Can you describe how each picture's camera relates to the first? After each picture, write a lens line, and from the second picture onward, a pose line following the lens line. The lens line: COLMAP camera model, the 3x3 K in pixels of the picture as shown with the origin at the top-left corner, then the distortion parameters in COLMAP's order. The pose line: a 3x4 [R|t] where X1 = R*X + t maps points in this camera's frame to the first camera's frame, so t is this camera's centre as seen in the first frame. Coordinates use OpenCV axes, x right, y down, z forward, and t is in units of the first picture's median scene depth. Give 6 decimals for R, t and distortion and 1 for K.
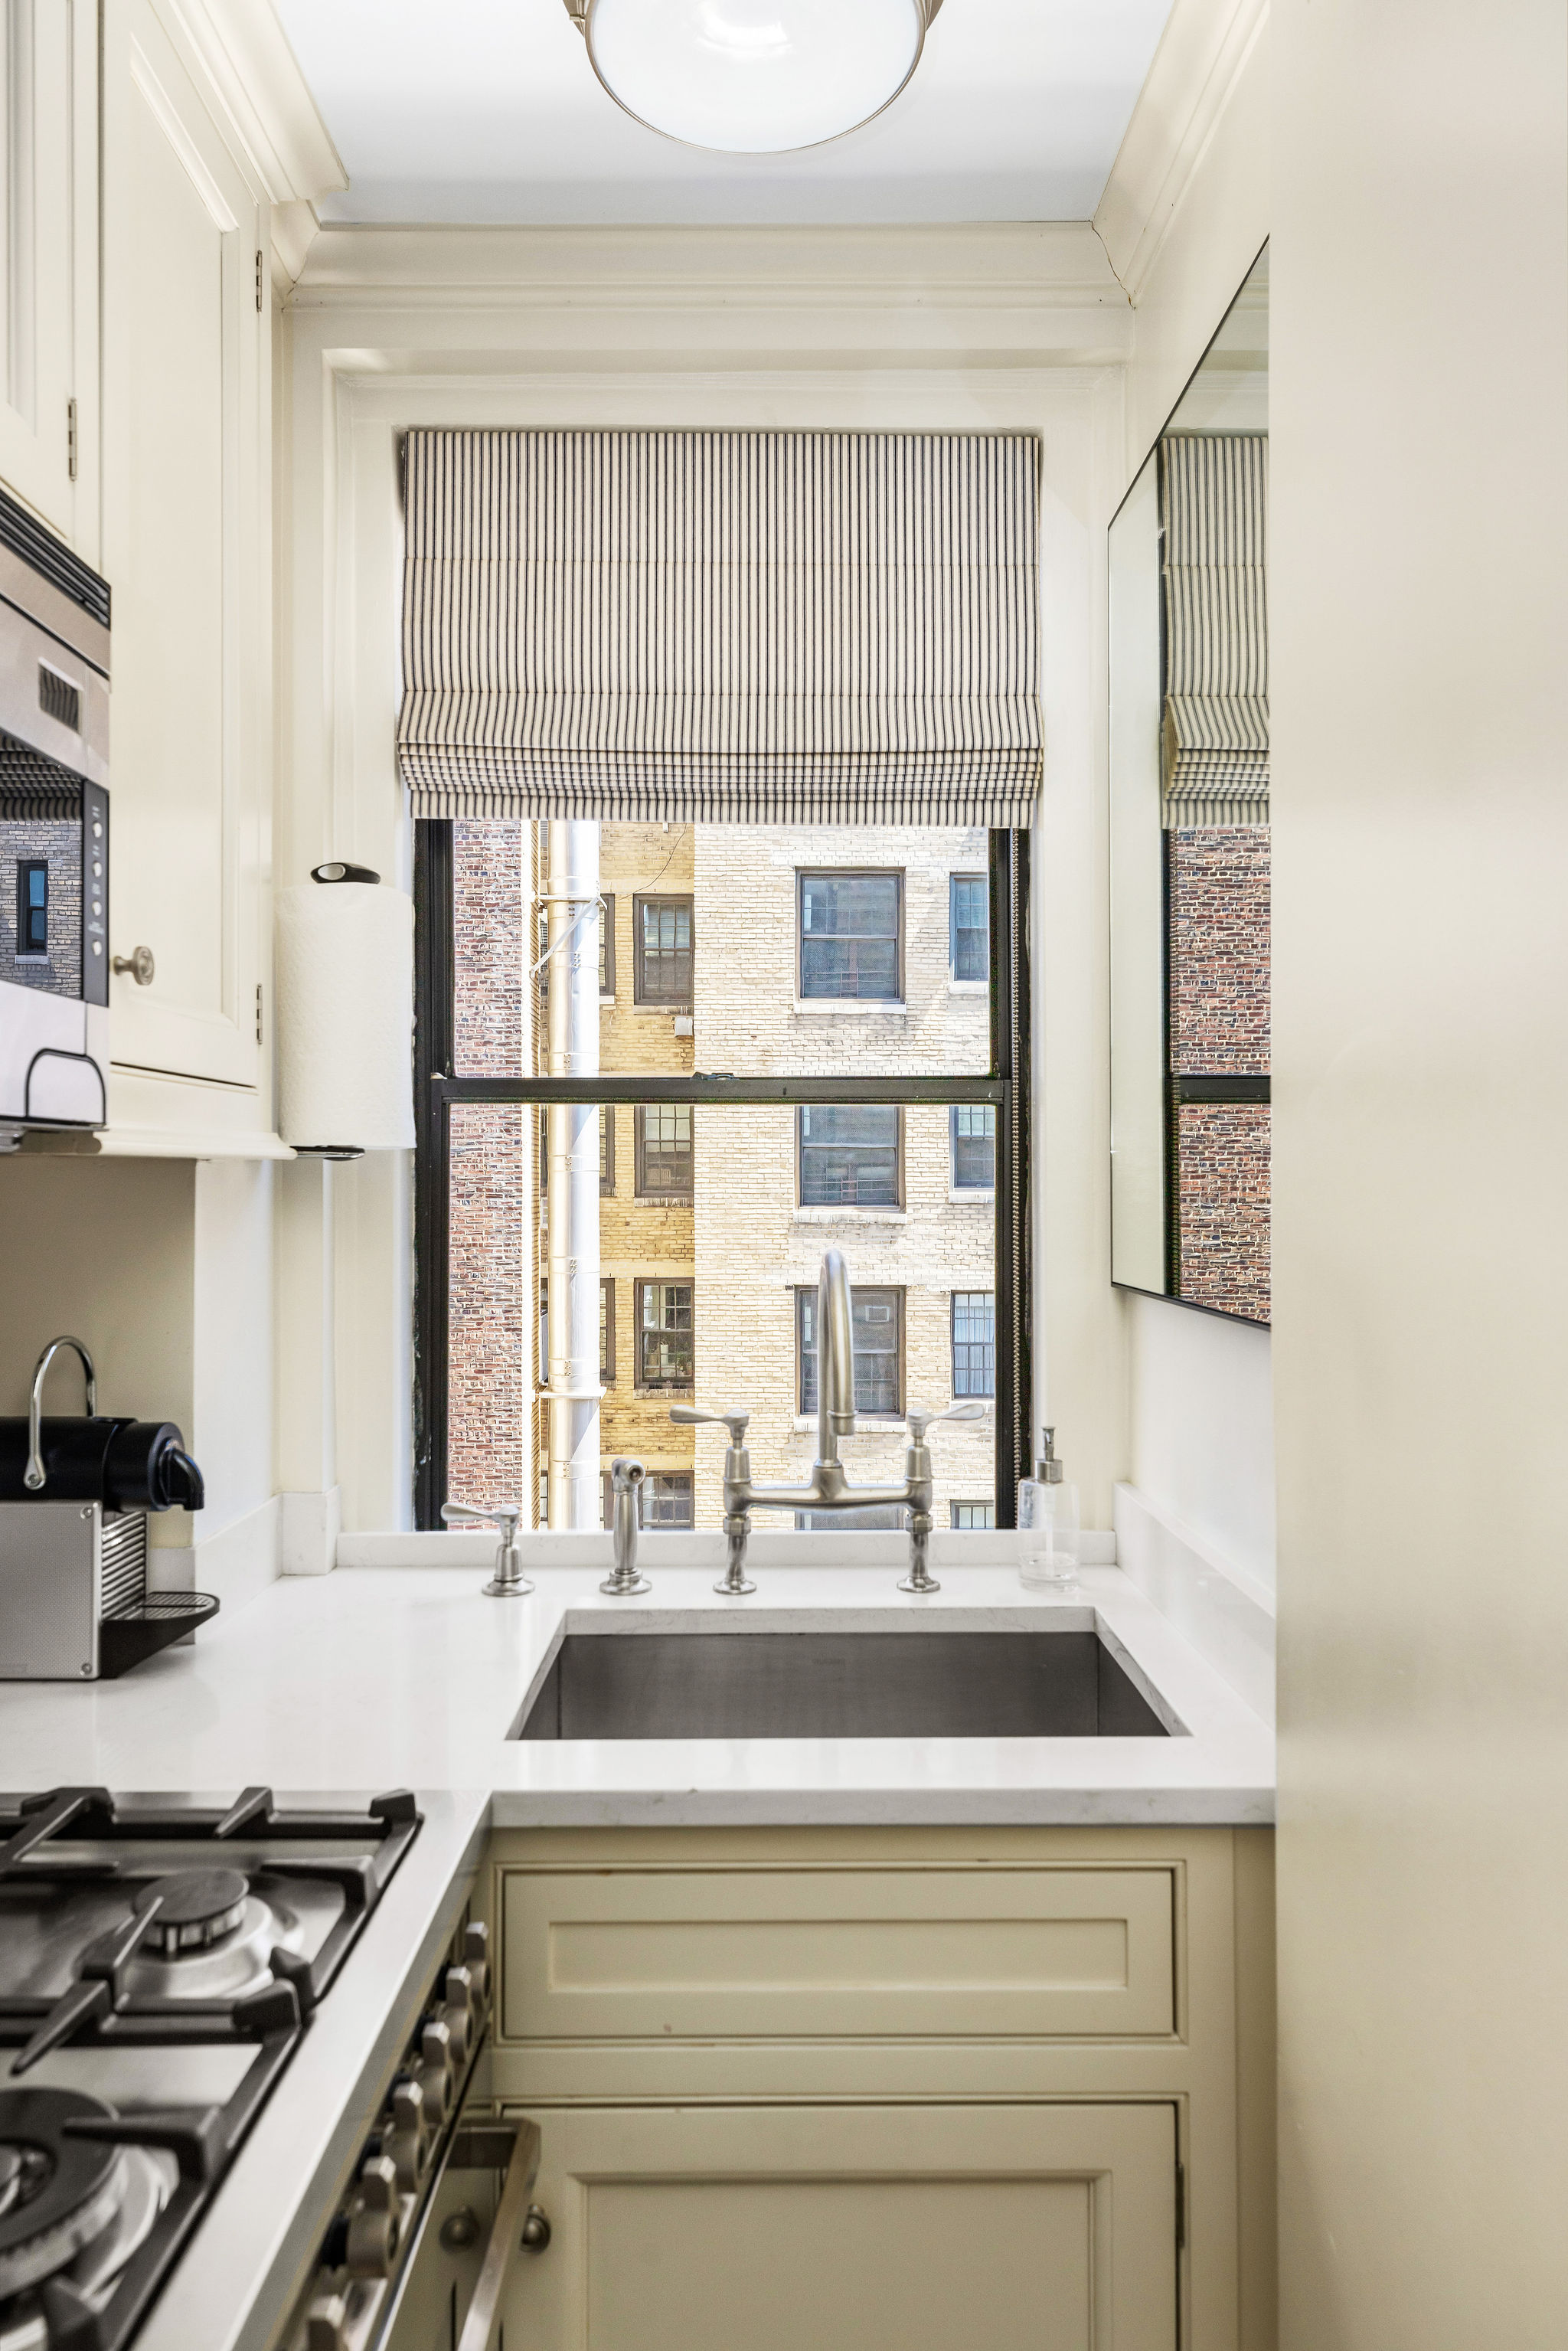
lens RADIAL K [[1526.3, 0, 784.0], [0, 1526.3, 1175.5], [0, 0, 1]] dist [0.006641, 0.003050]
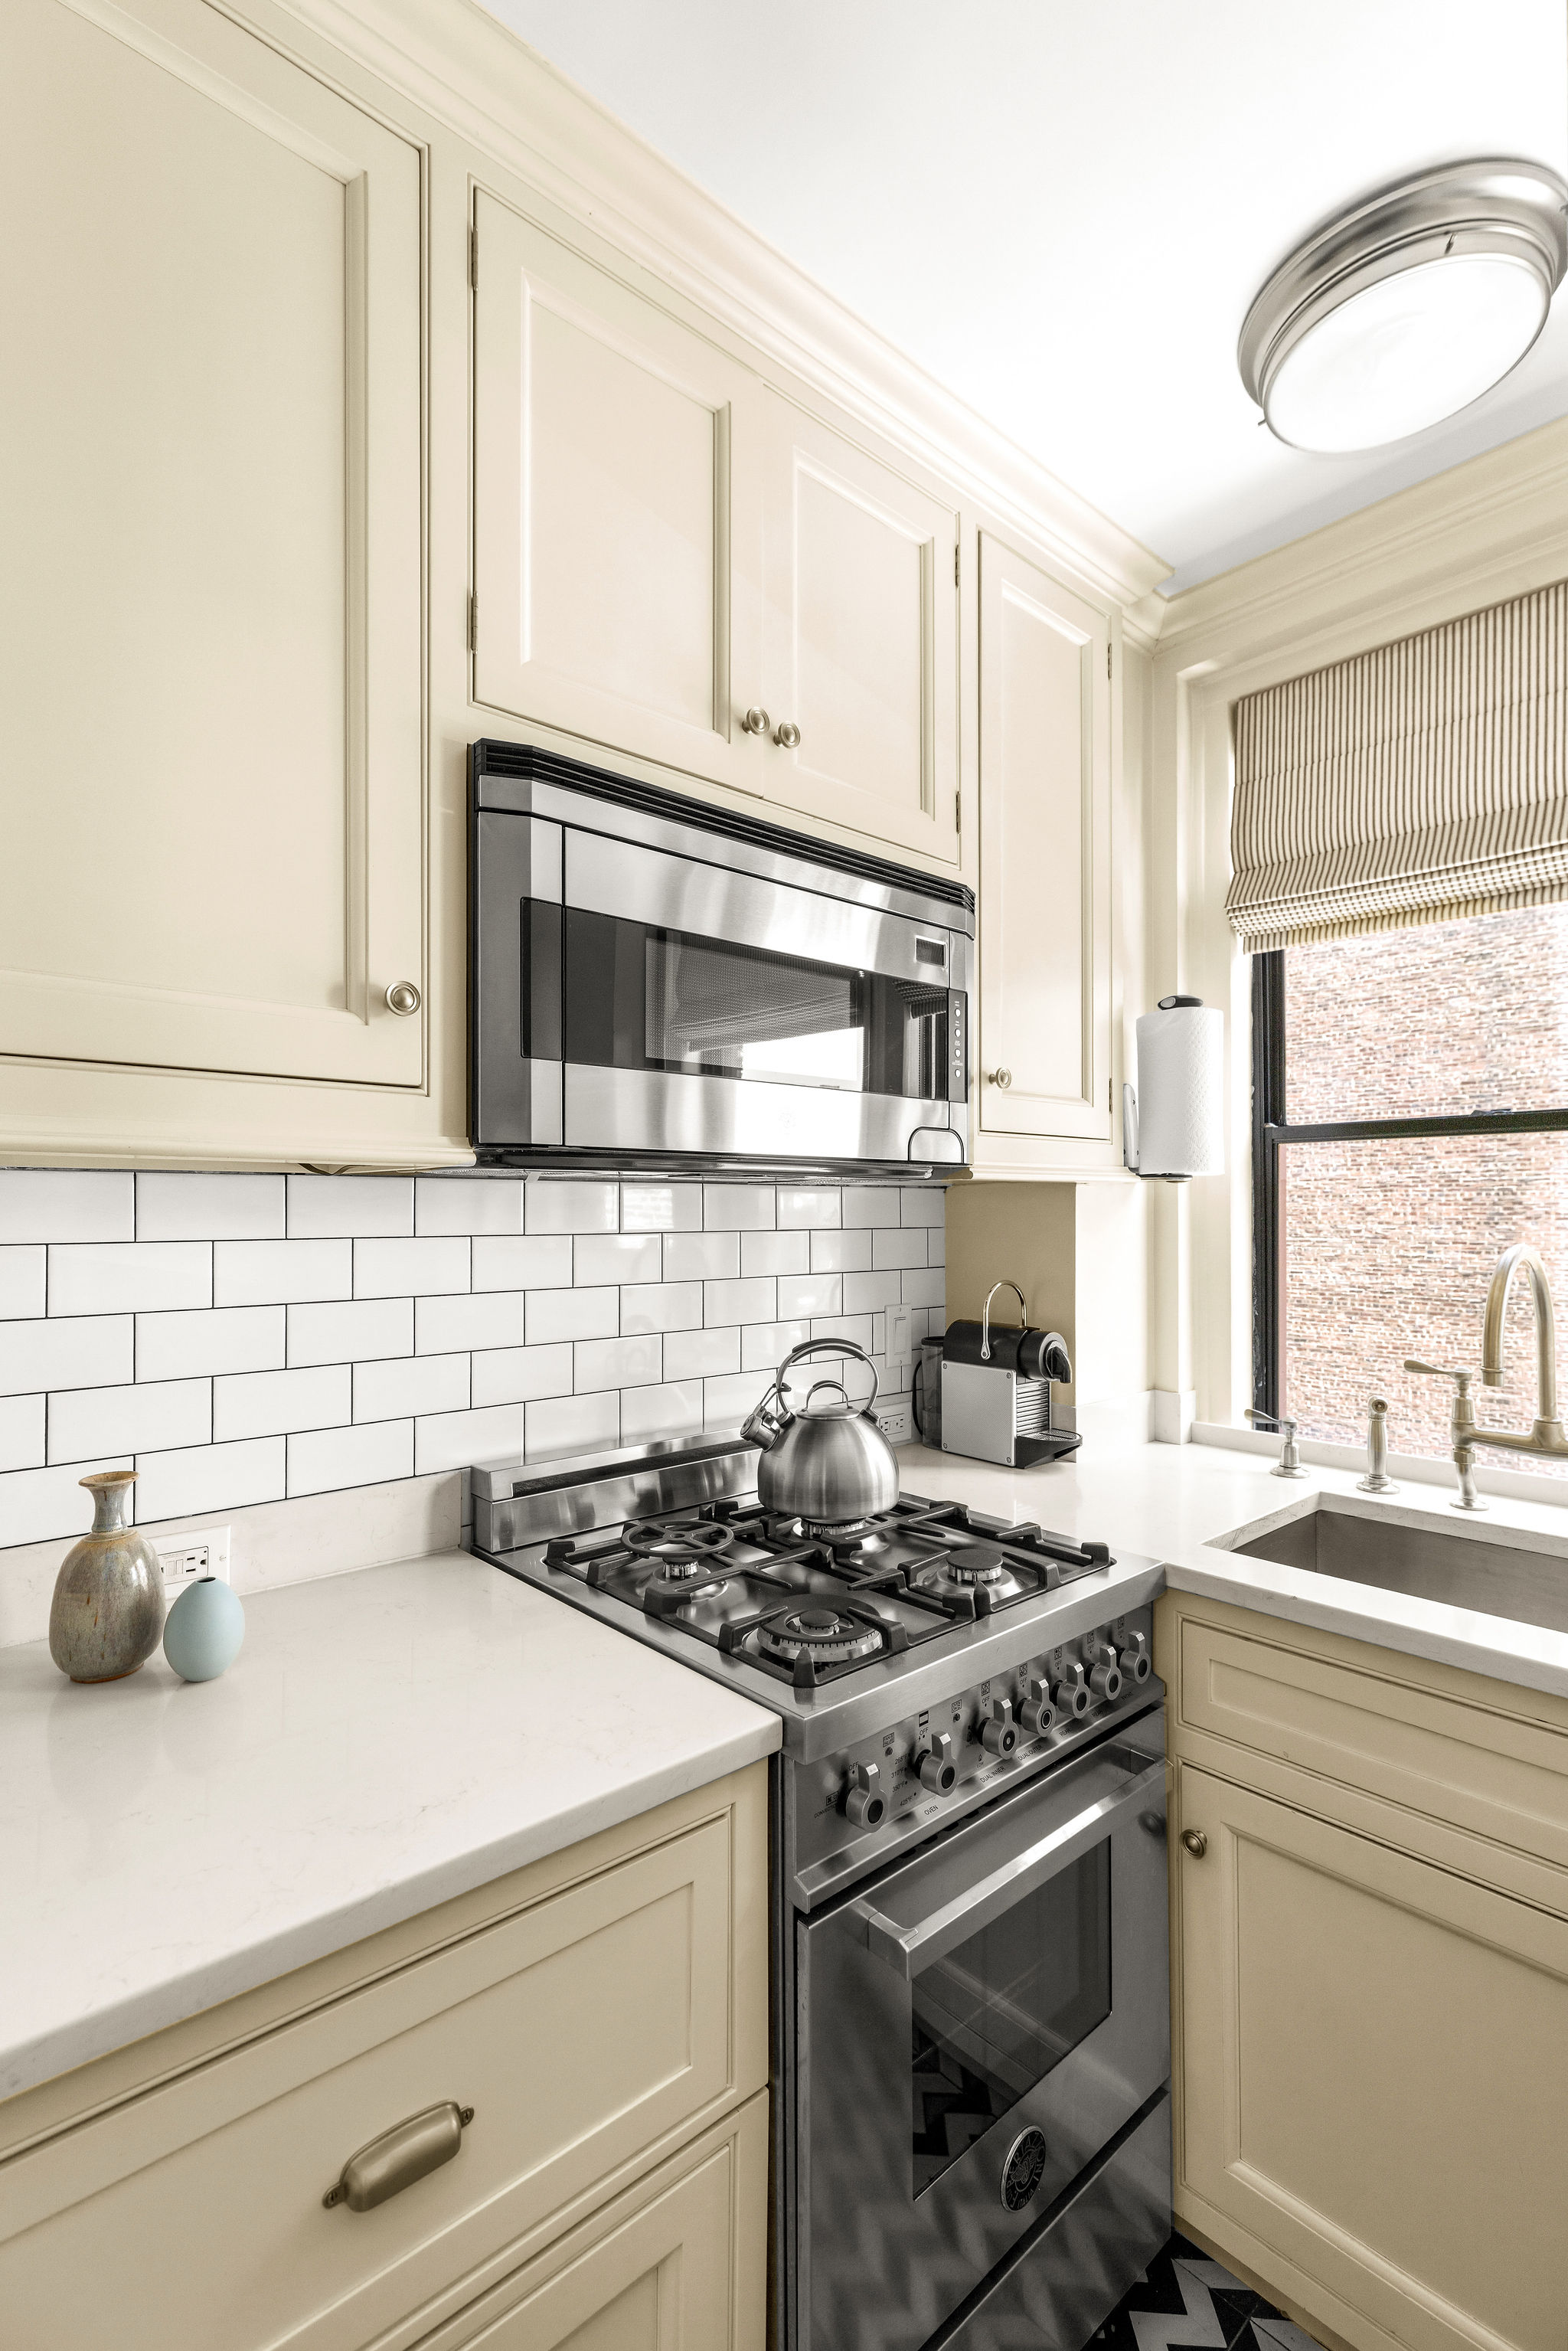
lens RADIAL K [[1067.8, 0, 774.9], [0, 1067.8, 1204.3], [0, 0, 1]] dist [0.001902, 0.000473]
pose [[0.657377, -0.003334, -0.753555, 0.305330], [0.003127, 0.999994, -0.001696, 0.014489], [0.753556, -0.001241, 0.657383, -0.052163]]
